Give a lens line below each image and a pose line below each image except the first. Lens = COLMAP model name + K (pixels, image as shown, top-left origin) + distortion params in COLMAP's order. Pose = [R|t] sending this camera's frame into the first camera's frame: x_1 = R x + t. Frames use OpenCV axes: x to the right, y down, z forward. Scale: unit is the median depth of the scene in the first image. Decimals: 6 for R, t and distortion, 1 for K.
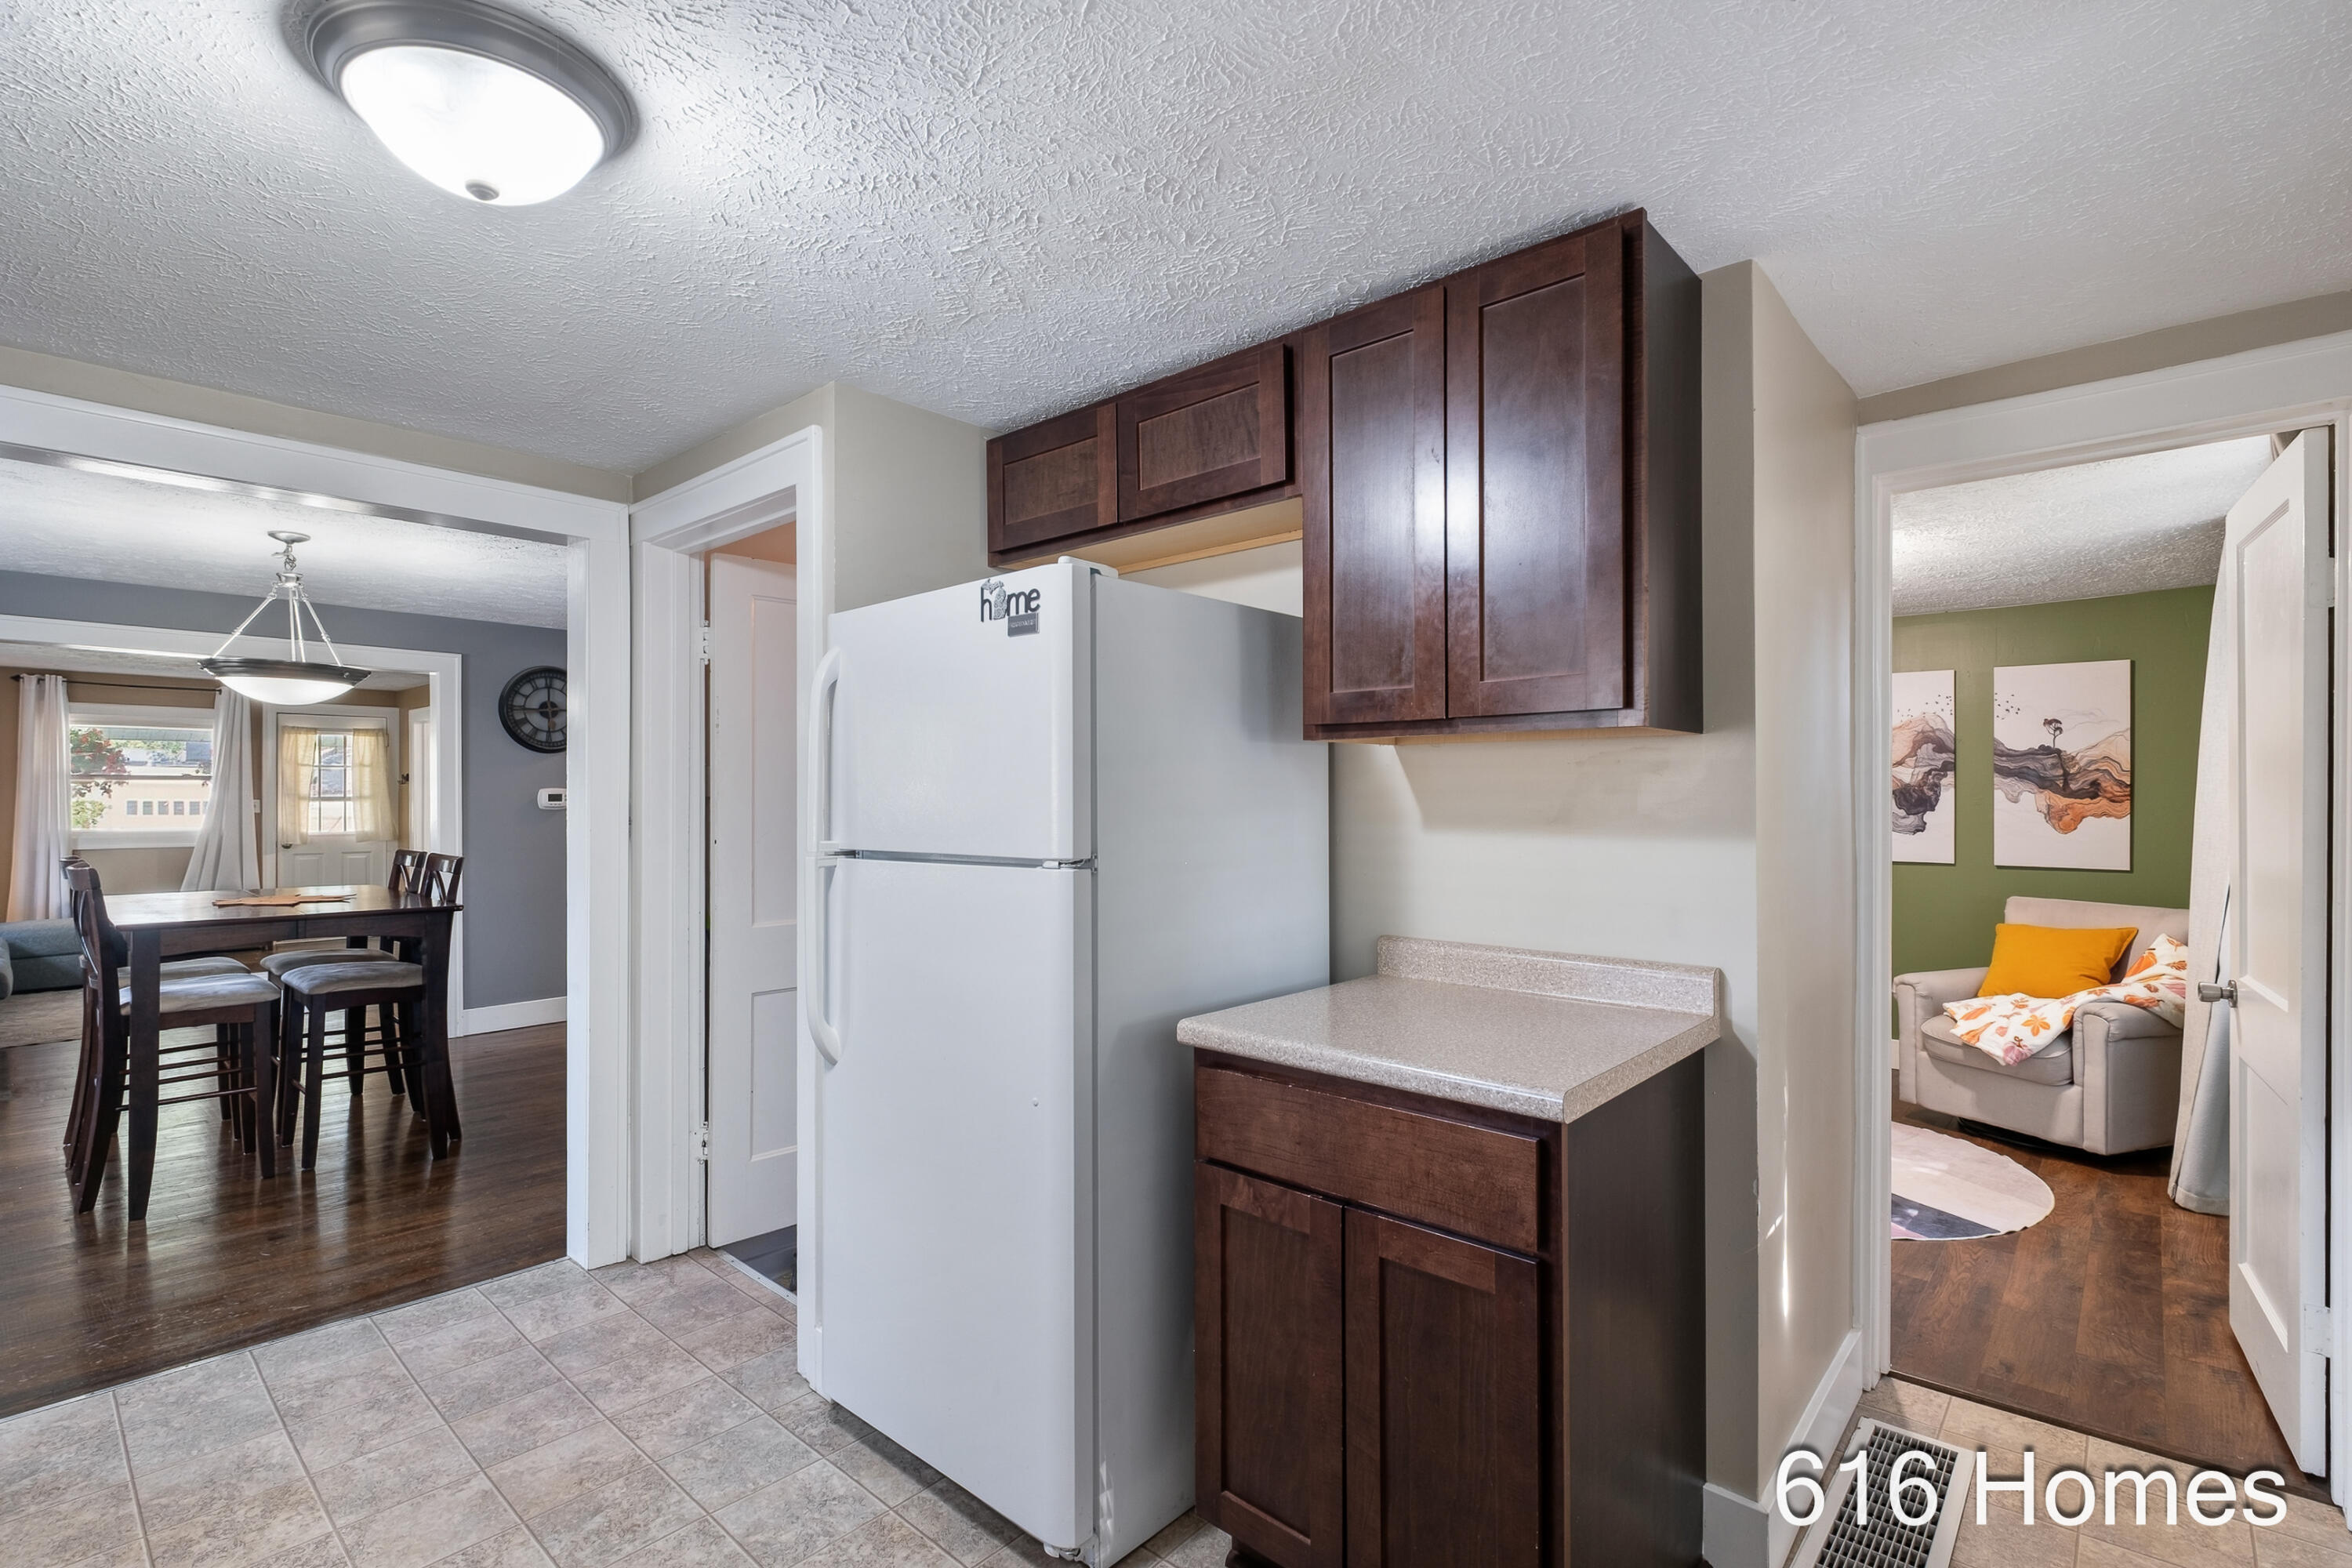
lens RADIAL K [[1060.7, 0, 1222.2], [0, 1060.7, 771.8], [0, 0, 1]] dist [-0.016542, -0.000033]
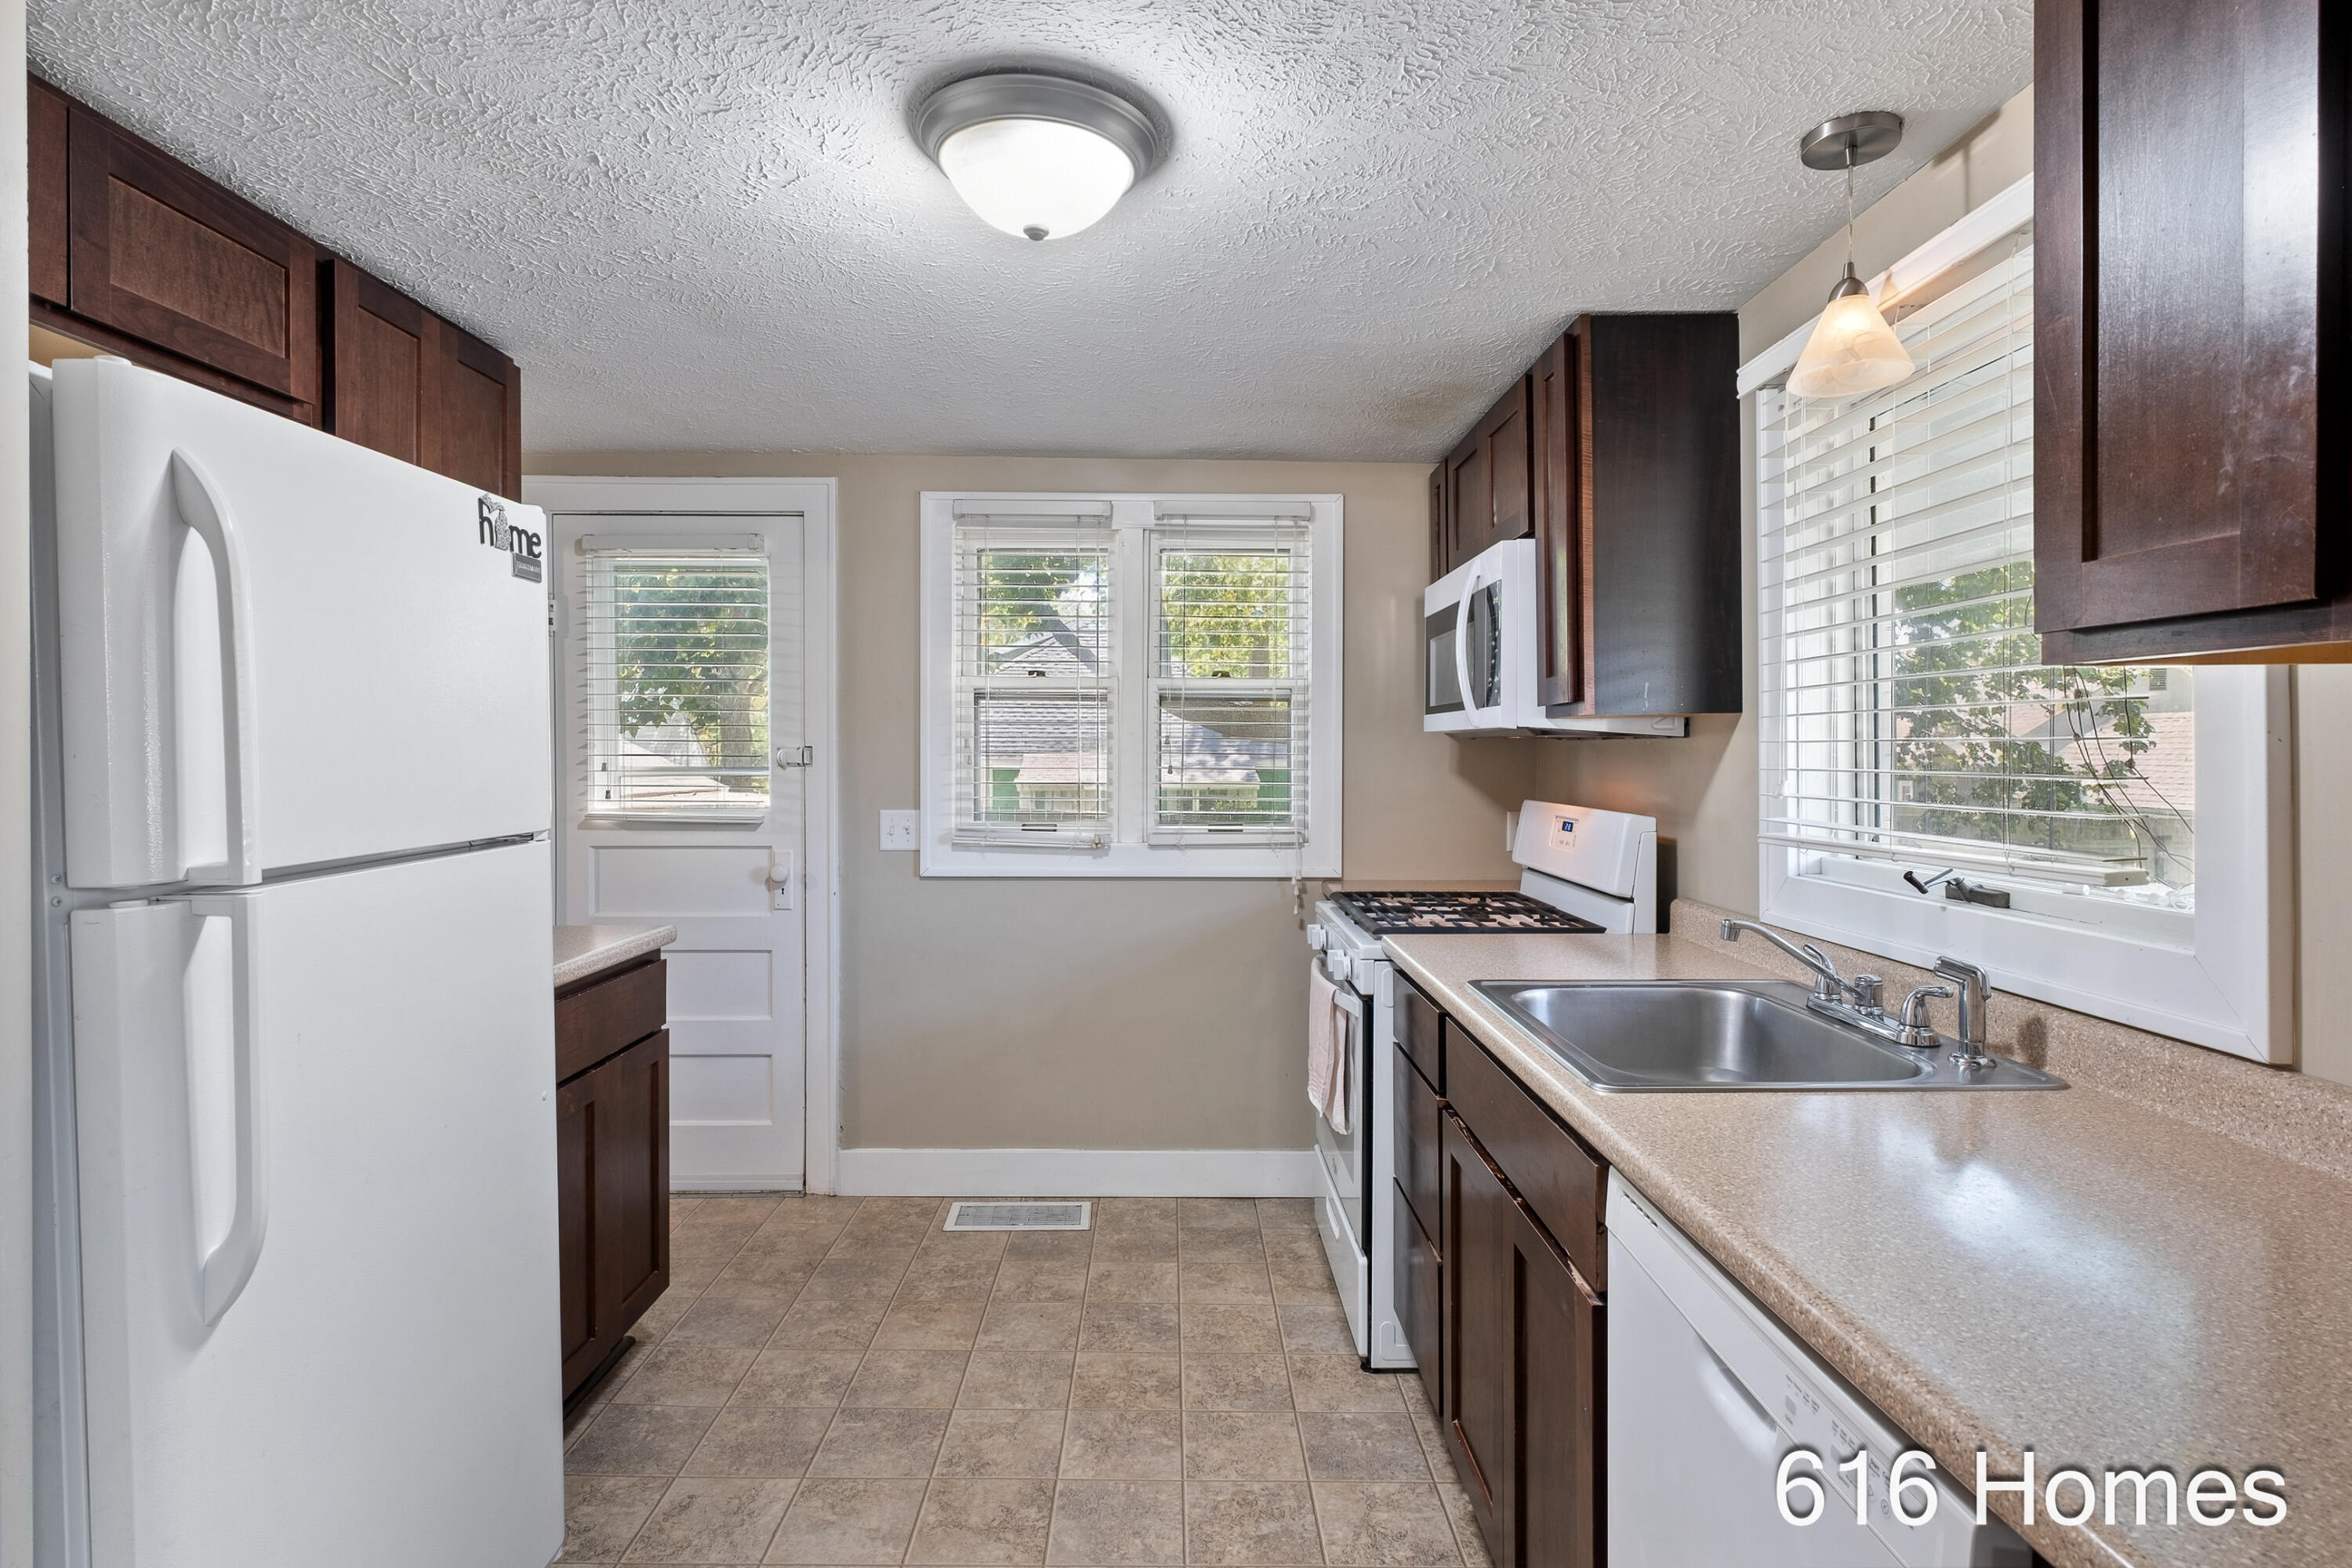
lens RADIAL K [[1145.7, 0, 1192.2], [0, 1145.7, 775.0], [0, 0, 1]] dist [0.003187, -0.005154]
pose [[-0.662335, -0.016048, 0.749036, -1.277978], [-0.013737, 0.999863, 0.009275, 0.025545], [-0.749082, -0.004146, -0.662465, 1.178298]]
